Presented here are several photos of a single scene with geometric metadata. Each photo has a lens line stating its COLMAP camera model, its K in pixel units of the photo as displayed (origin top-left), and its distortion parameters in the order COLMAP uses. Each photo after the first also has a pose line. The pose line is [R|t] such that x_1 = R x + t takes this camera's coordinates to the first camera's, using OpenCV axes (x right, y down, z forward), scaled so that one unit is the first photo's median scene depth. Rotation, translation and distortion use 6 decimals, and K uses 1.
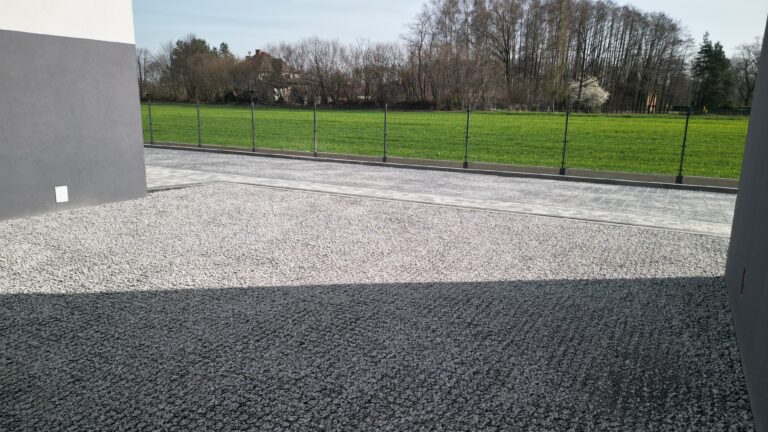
lens RADIAL K [[530.7, 0, 388.1], [0, 530.7, 212.8], [0, 0, 1]] dist [0.052836, -0.019995]
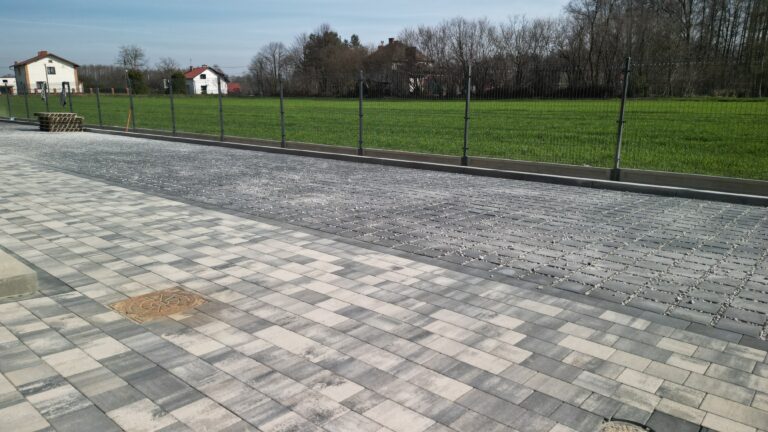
lens RADIAL K [[530.7, 0, 383.1], [0, 530.7, 219.5], [0, 0, 1]] dist [0.052836, -0.019995]
pose [[0.973825, 0.037690, -0.224153, -0.045392], [-0.032683, 0.999127, 0.026007, -0.015451], [0.224938, -0.018000, 0.974207, 0.103443]]
